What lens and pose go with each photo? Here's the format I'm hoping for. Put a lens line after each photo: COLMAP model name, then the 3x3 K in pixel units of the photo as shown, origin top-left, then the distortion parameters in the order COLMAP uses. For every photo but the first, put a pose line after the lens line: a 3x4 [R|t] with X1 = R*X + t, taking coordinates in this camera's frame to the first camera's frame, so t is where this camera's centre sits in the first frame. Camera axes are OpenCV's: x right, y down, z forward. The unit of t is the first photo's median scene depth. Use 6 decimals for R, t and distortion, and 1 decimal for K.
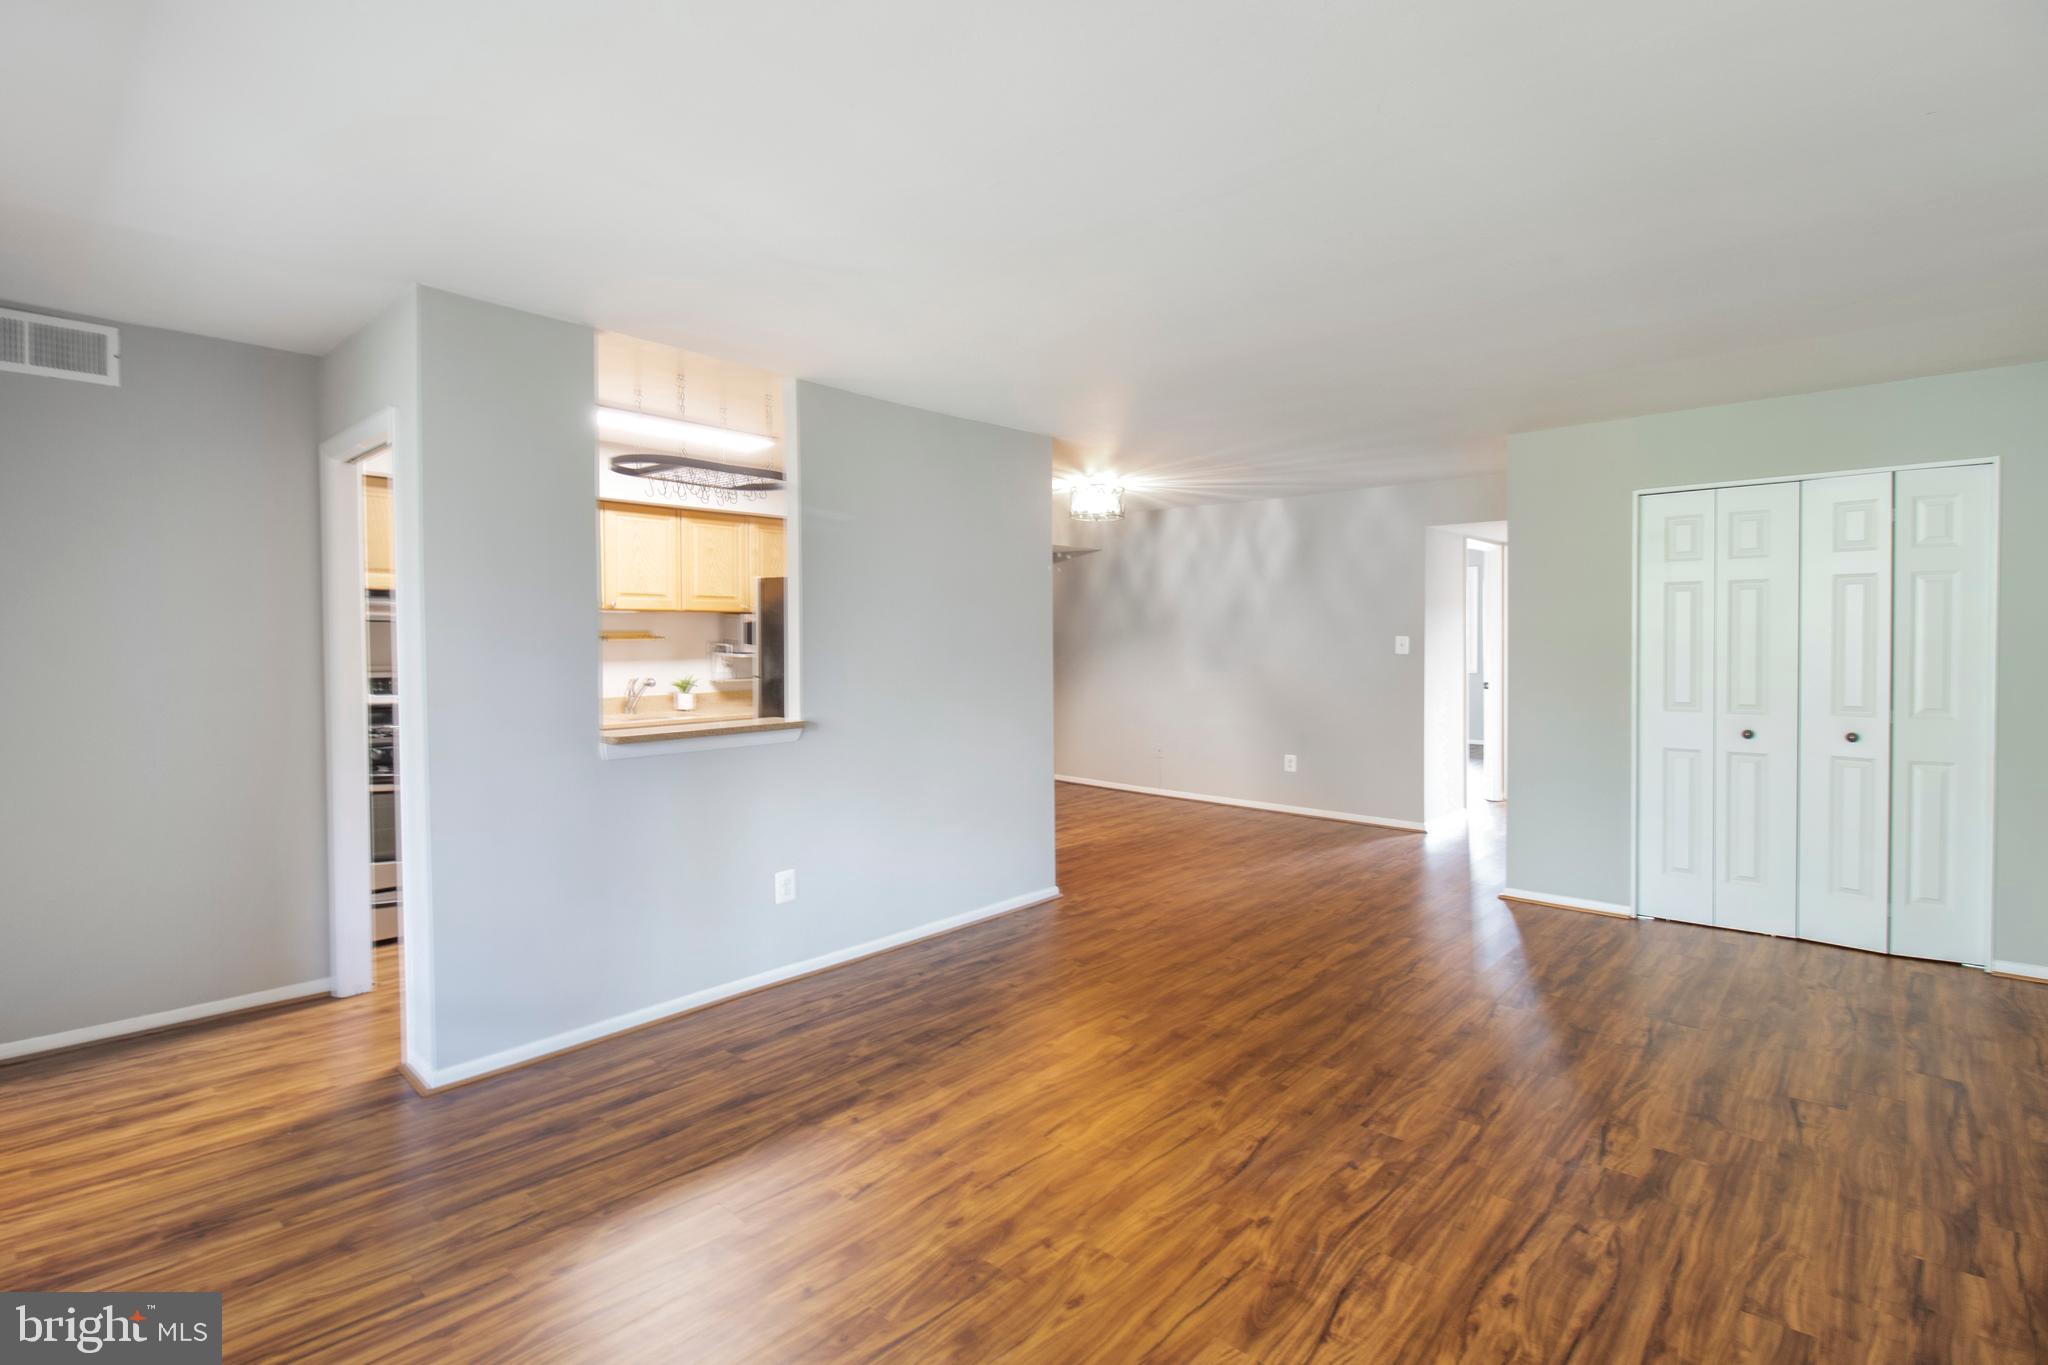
lens RADIAL K [[957.6, 0, 1009.9], [0, 957.6, 623.2], [0, 0, 1]] dist [0.014691, -0.014623]
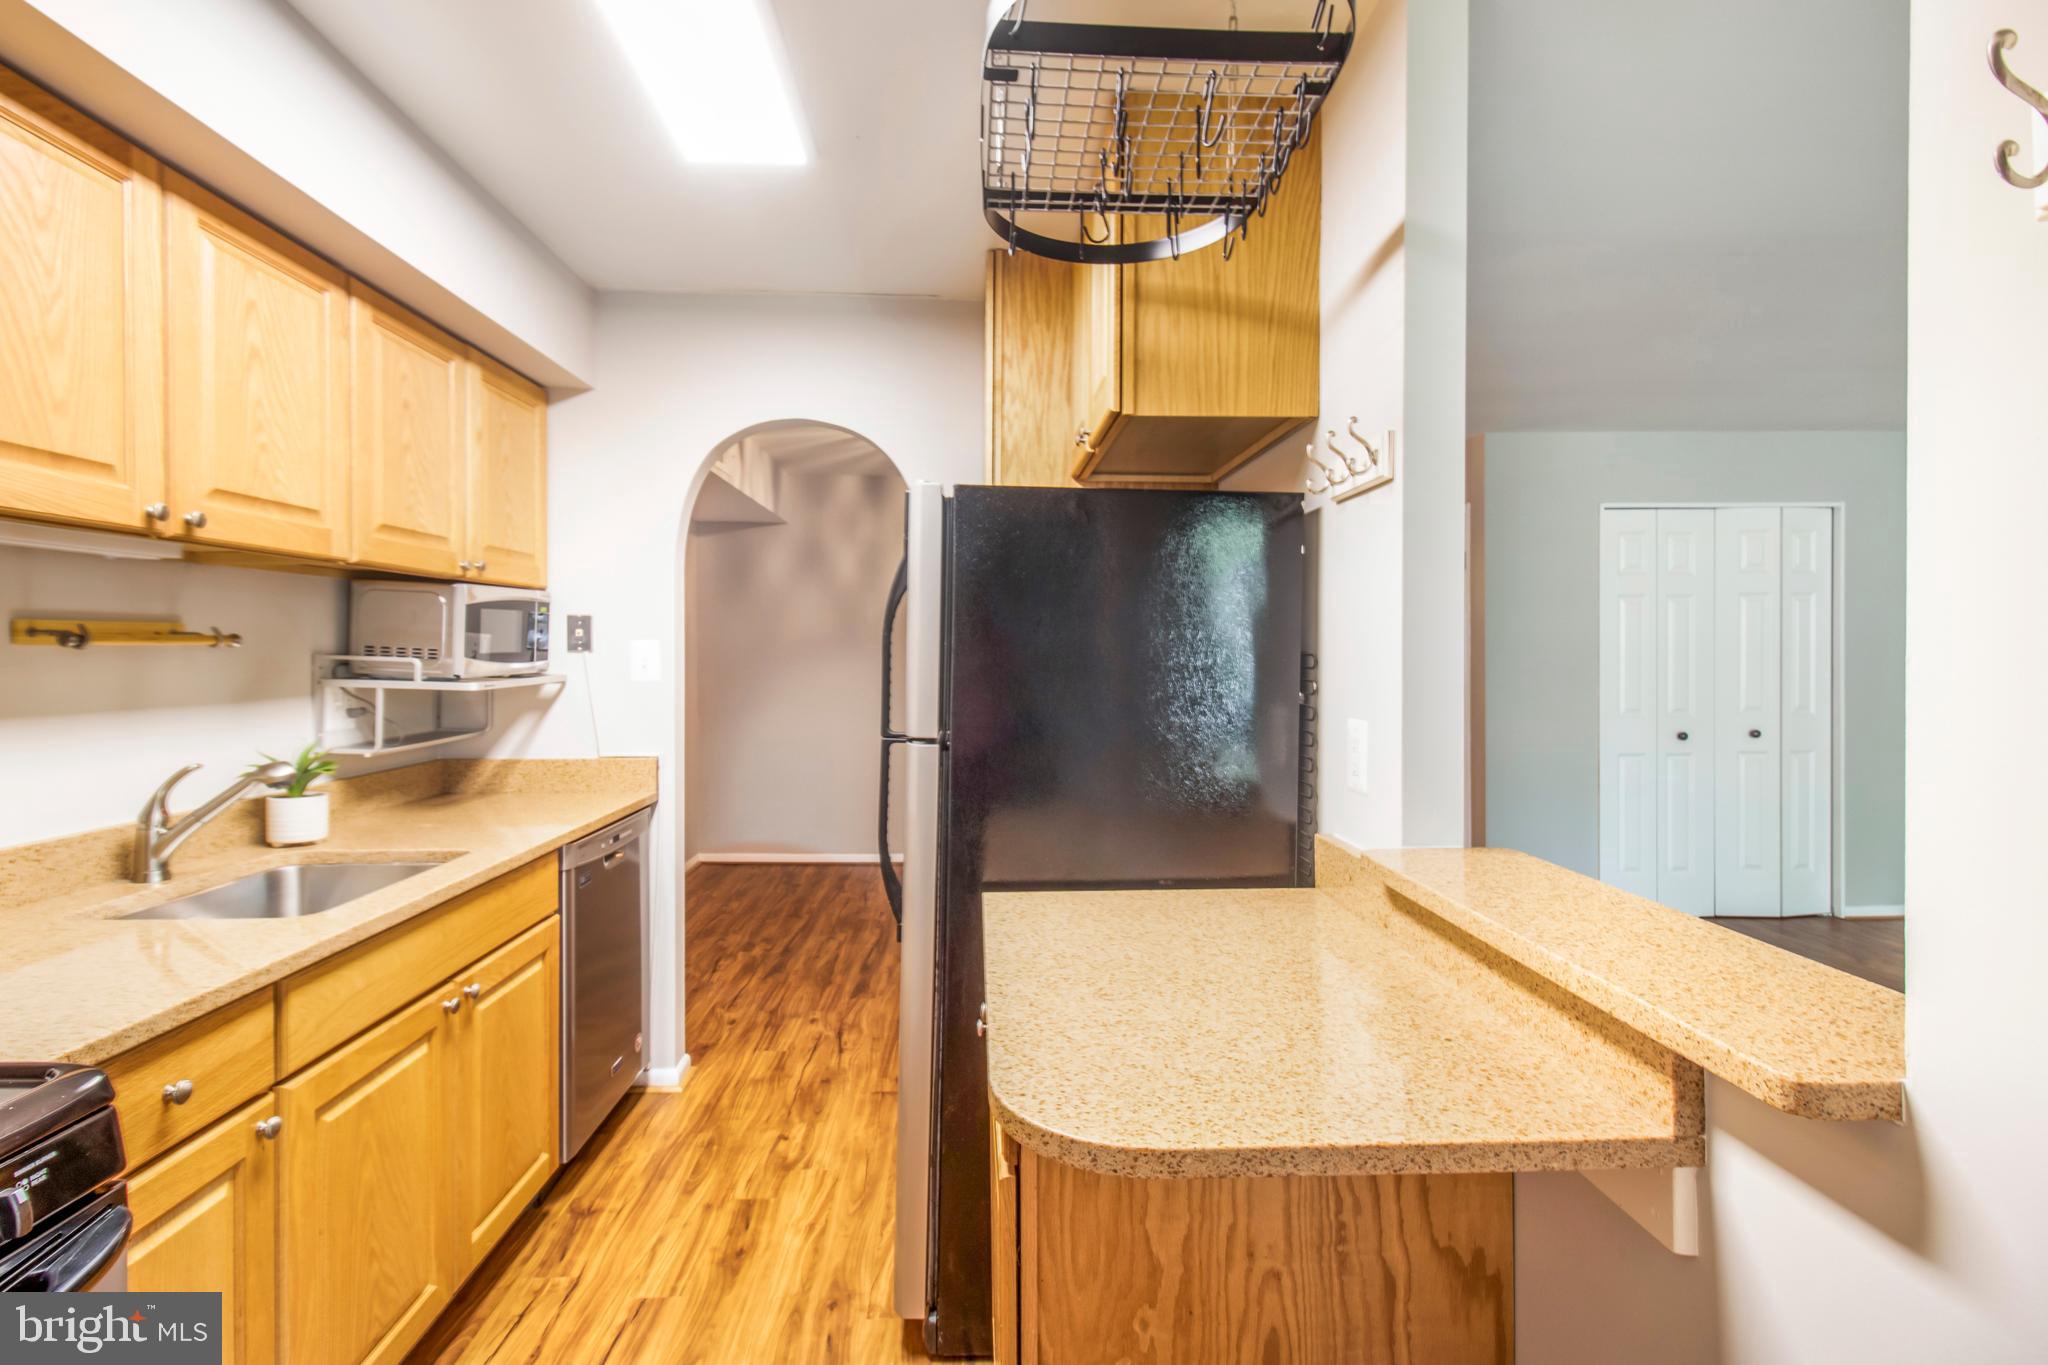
lens RADIAL K [[977.3, 0, 1018.4], [0, 977.3, 661.4], [0, 0, 1]] dist [0.005622, -0.009034]
pose [[0.709420, -0.006398, 0.704757, -0.852203], [-0.010873, 0.999740, 0.020022, 0.025614], [-0.704702, -0.021867, 0.709166, 1.156916]]
